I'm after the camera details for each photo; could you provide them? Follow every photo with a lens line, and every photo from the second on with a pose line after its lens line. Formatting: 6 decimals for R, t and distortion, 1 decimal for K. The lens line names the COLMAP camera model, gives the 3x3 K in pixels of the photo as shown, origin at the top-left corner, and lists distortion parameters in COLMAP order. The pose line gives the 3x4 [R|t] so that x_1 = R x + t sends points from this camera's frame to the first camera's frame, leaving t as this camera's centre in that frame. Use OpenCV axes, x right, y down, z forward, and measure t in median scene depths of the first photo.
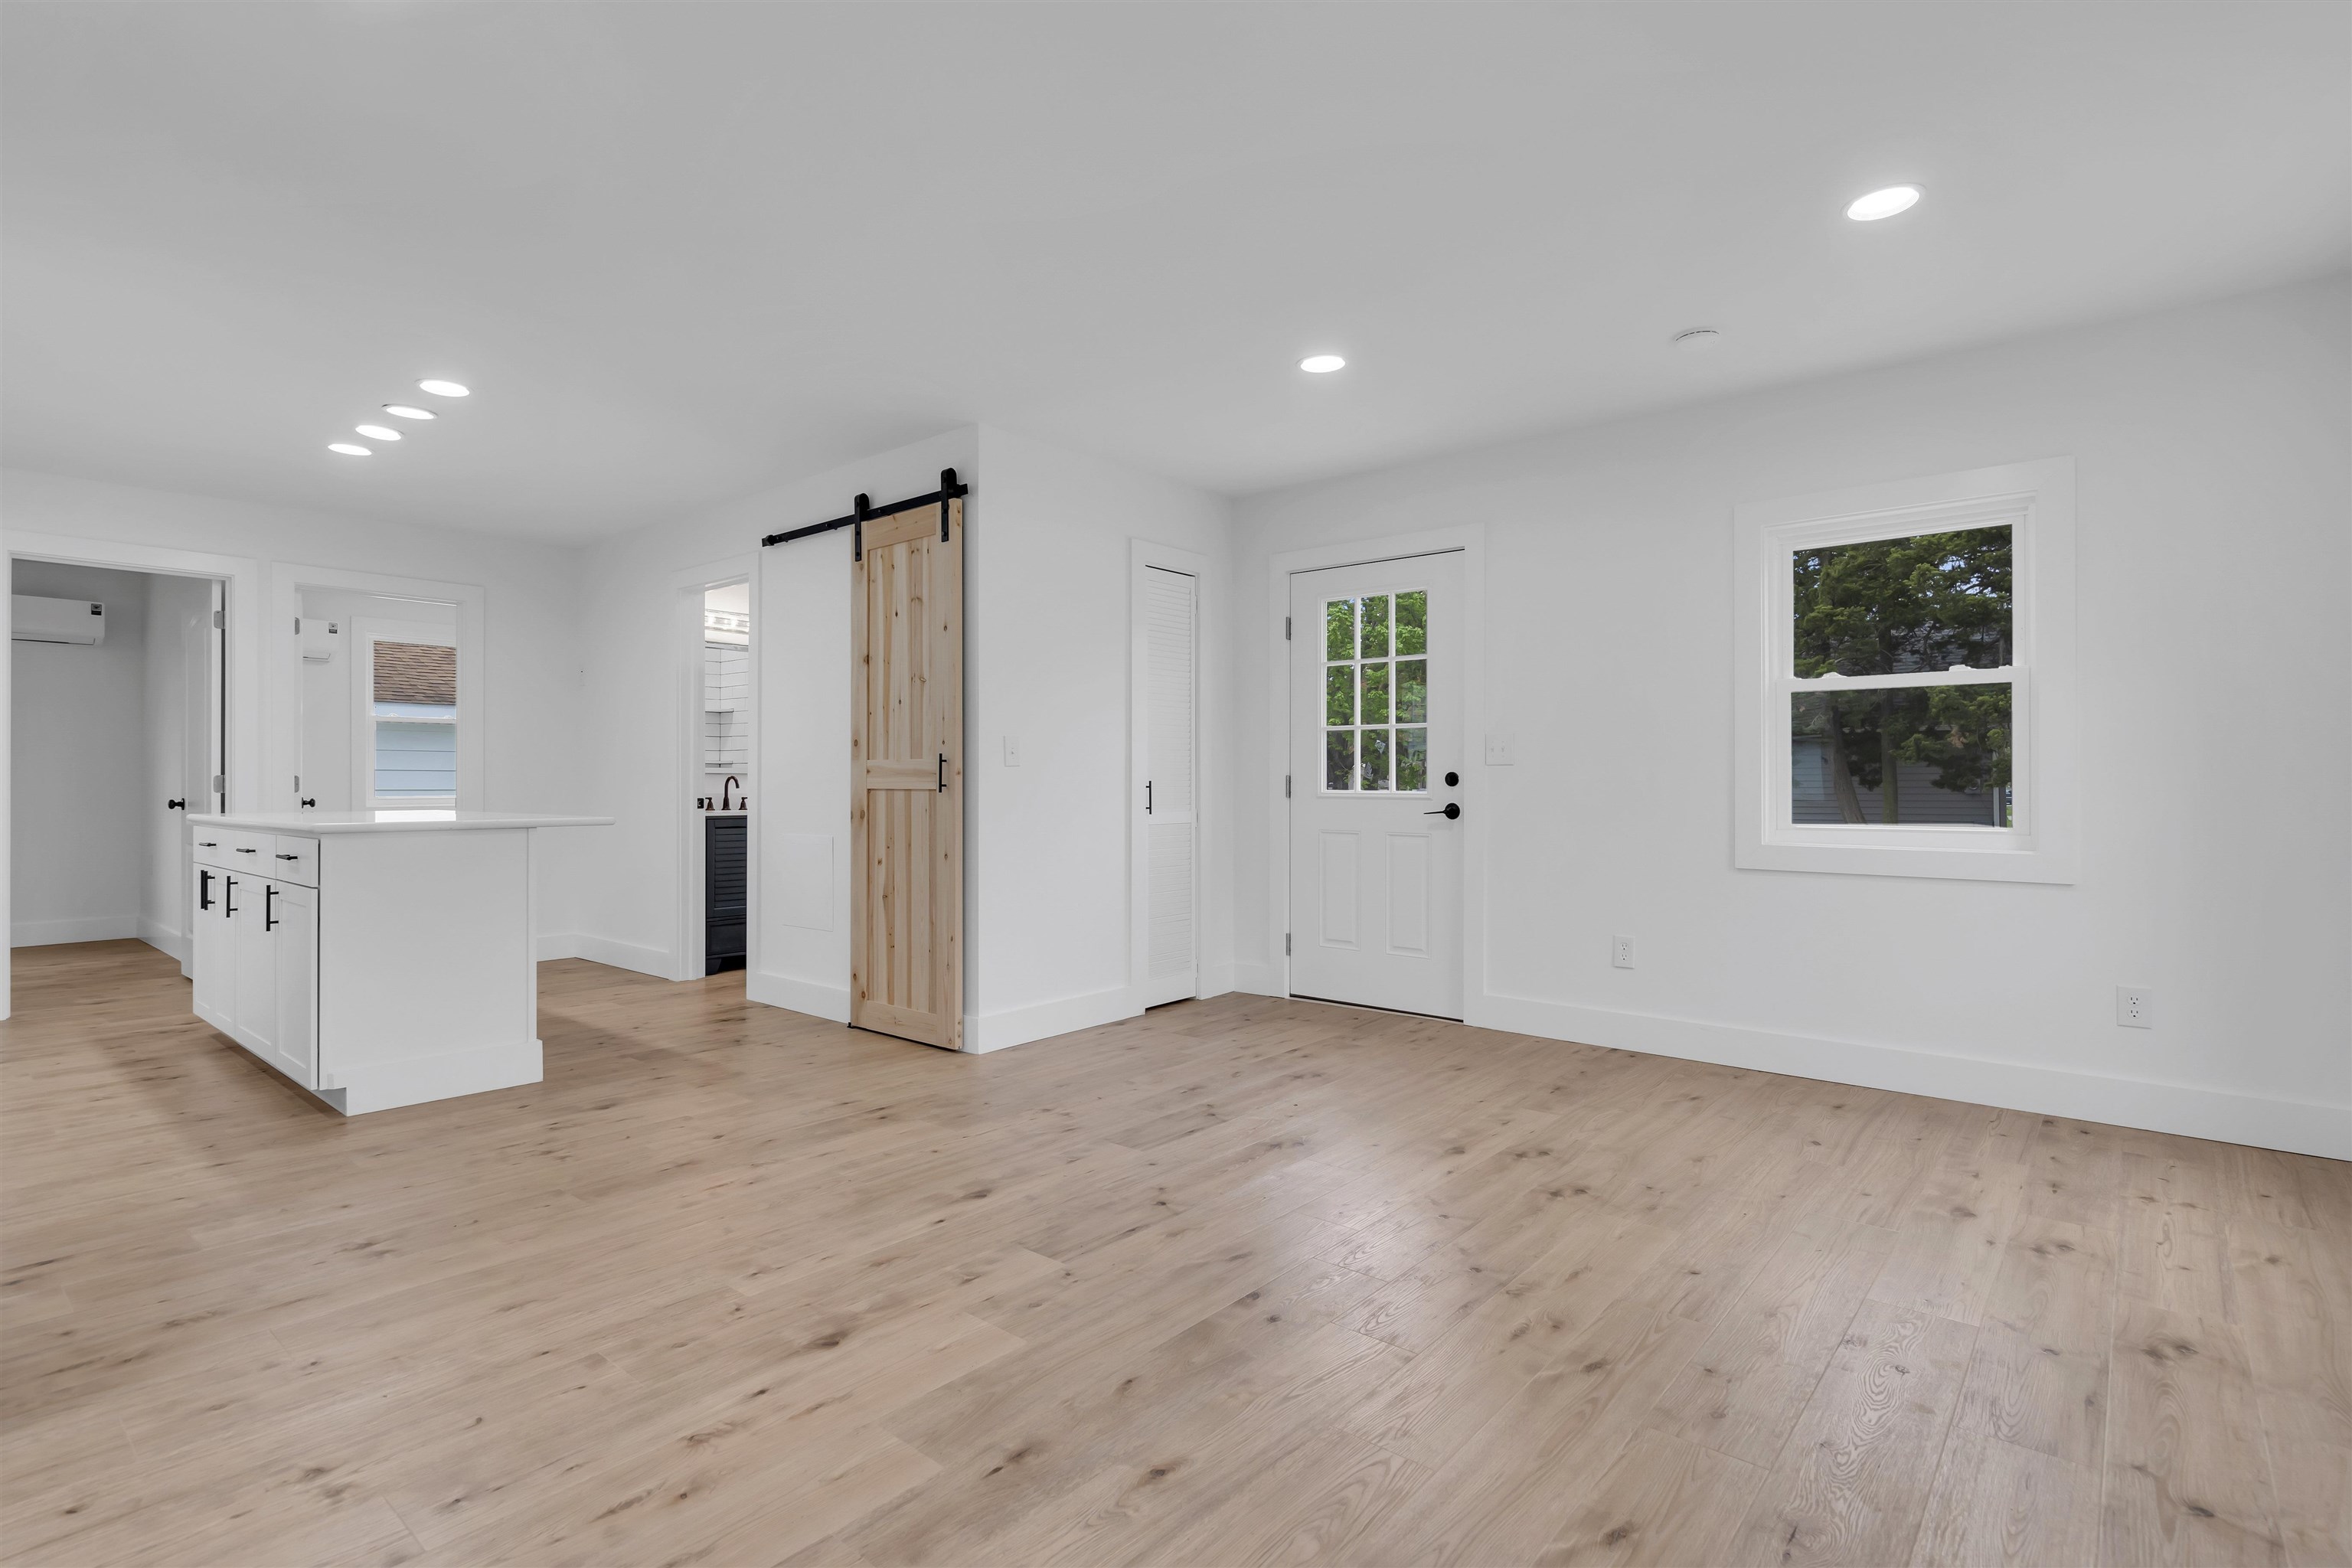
lens RADIAL K [[1143.6, 0, 1176.0], [0, 1143.6, 784.0], [0, 0, 1]] dist [-0.000143, -0.000260]
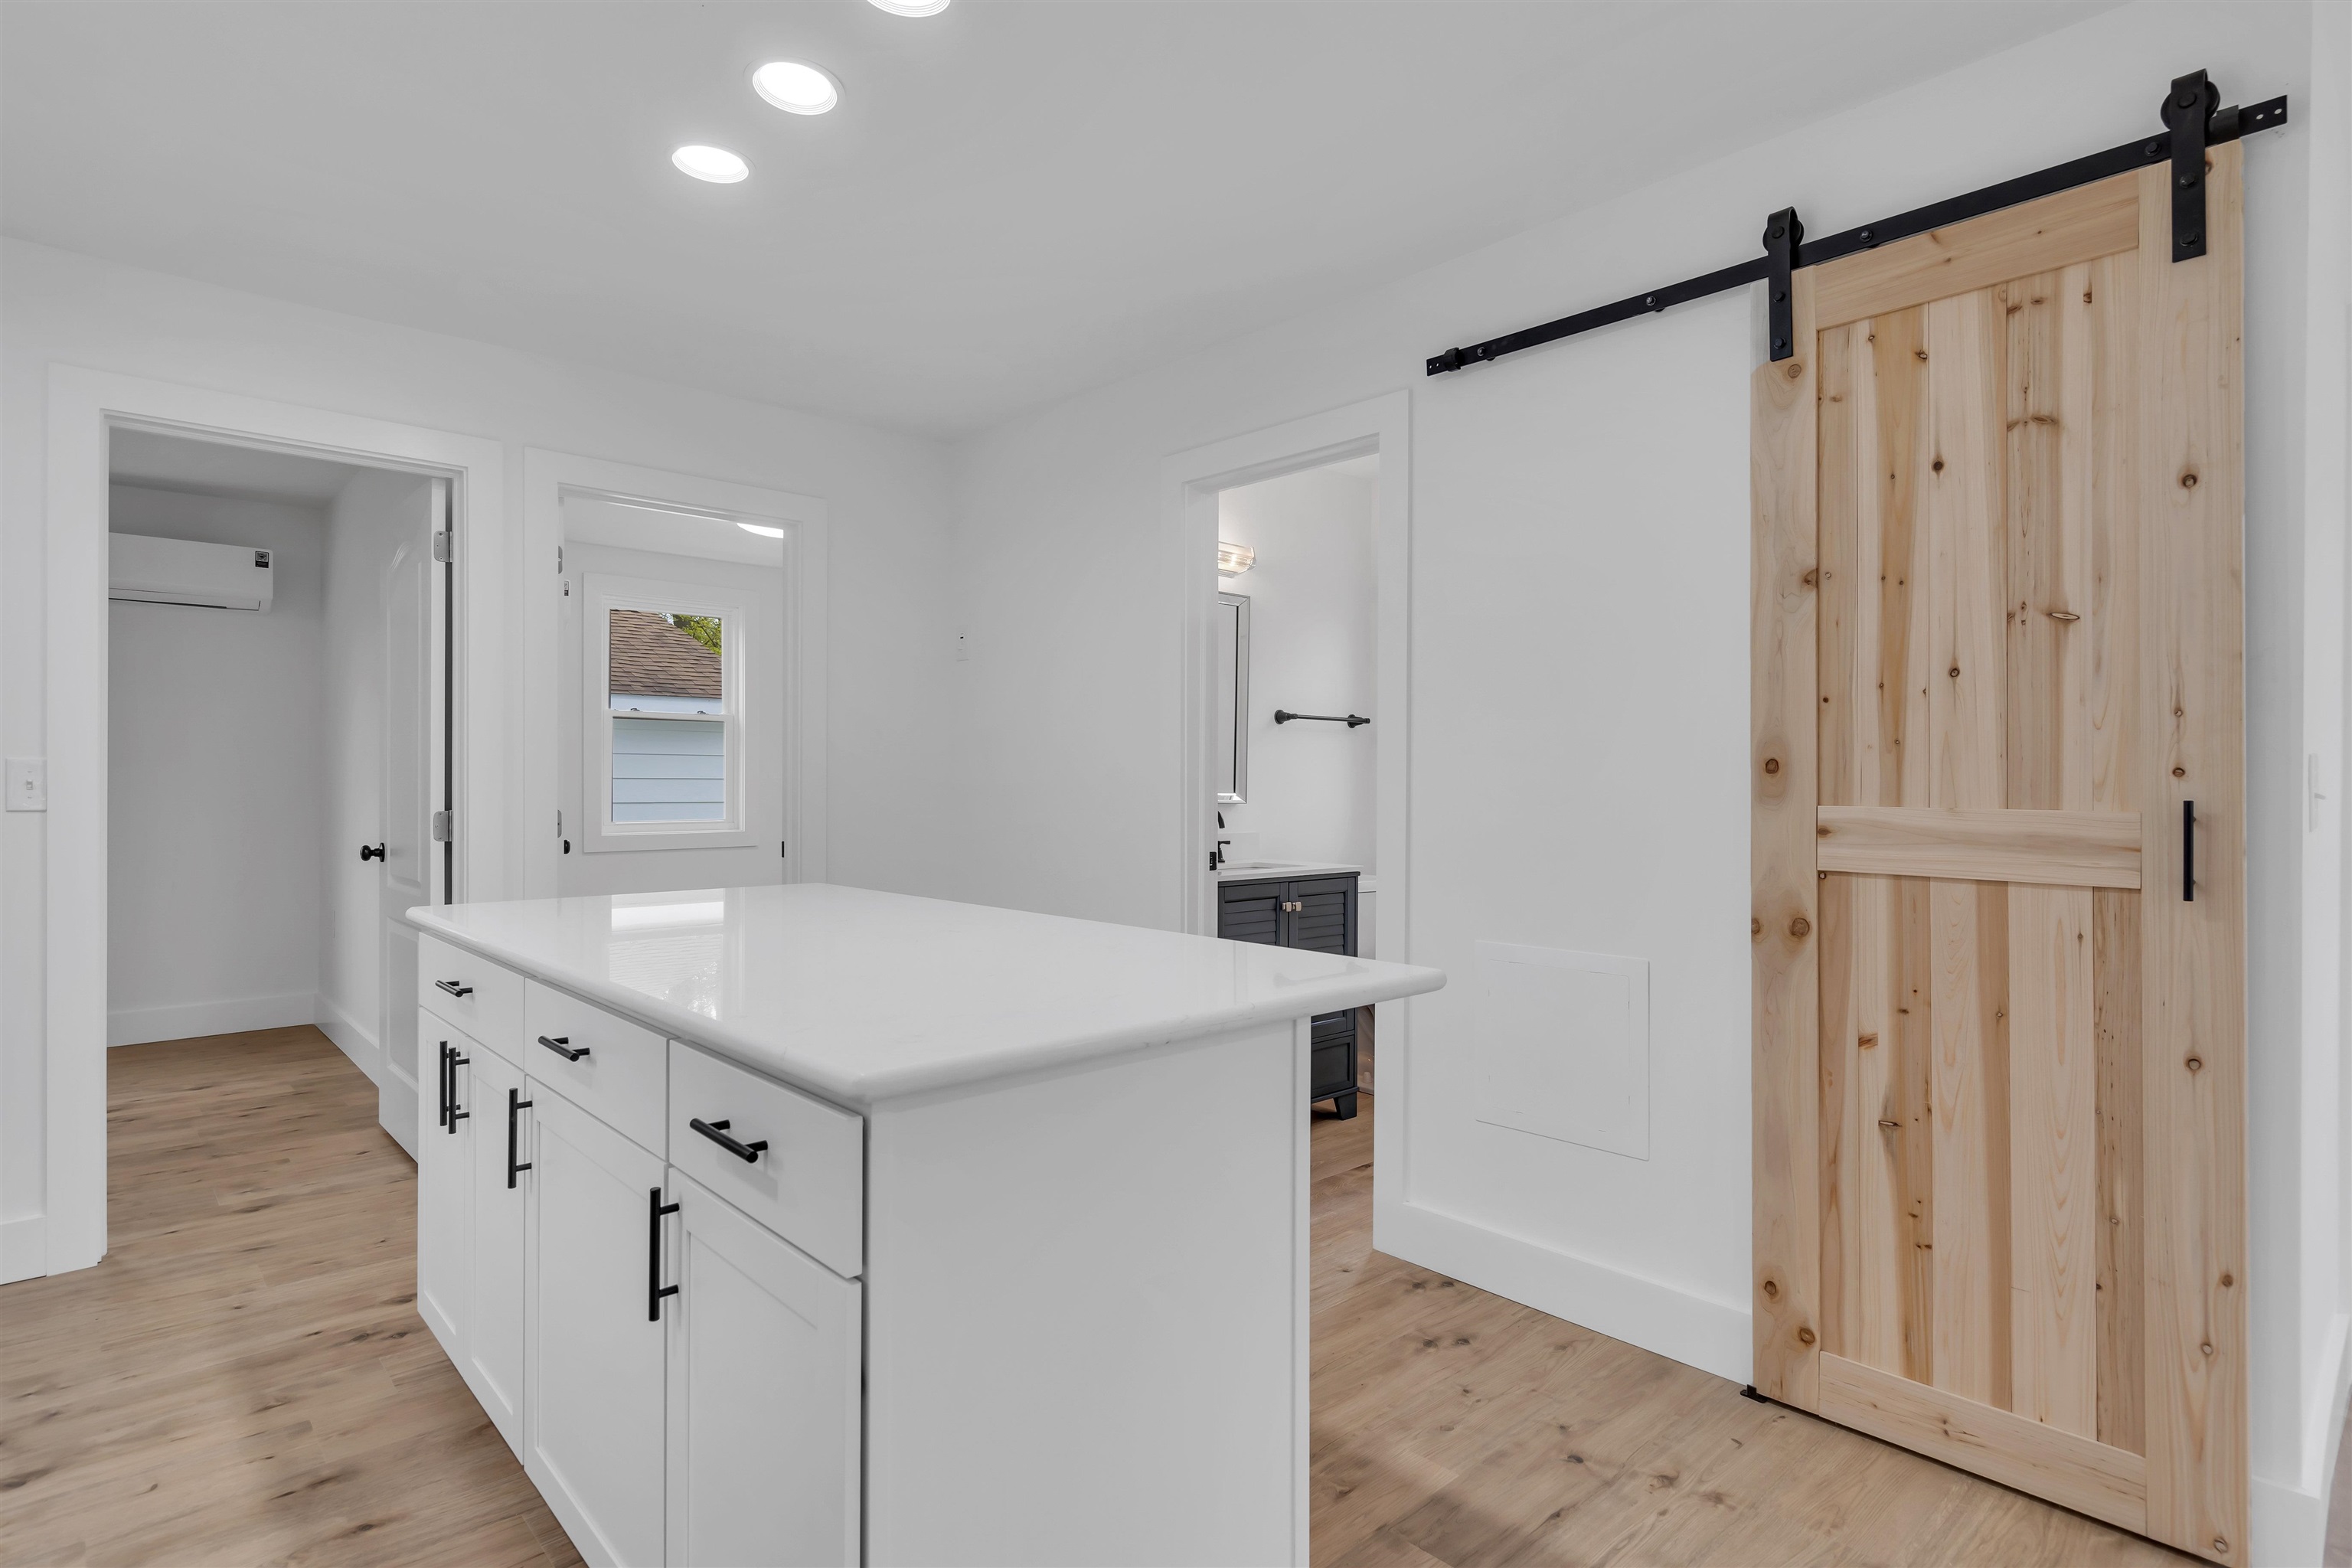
lens RADIAL K [[1215.3, 0, 1176.0], [0, 1215.3, 784.0], [0, 0, 1]] dist [0.001873, -0.000114]
pose [[0.992694, 0.004060, -0.120588, -0.468073], [-0.003769, 0.999989, 0.002641, -0.030019], [0.120597, -0.002167, 0.992699, 0.513771]]
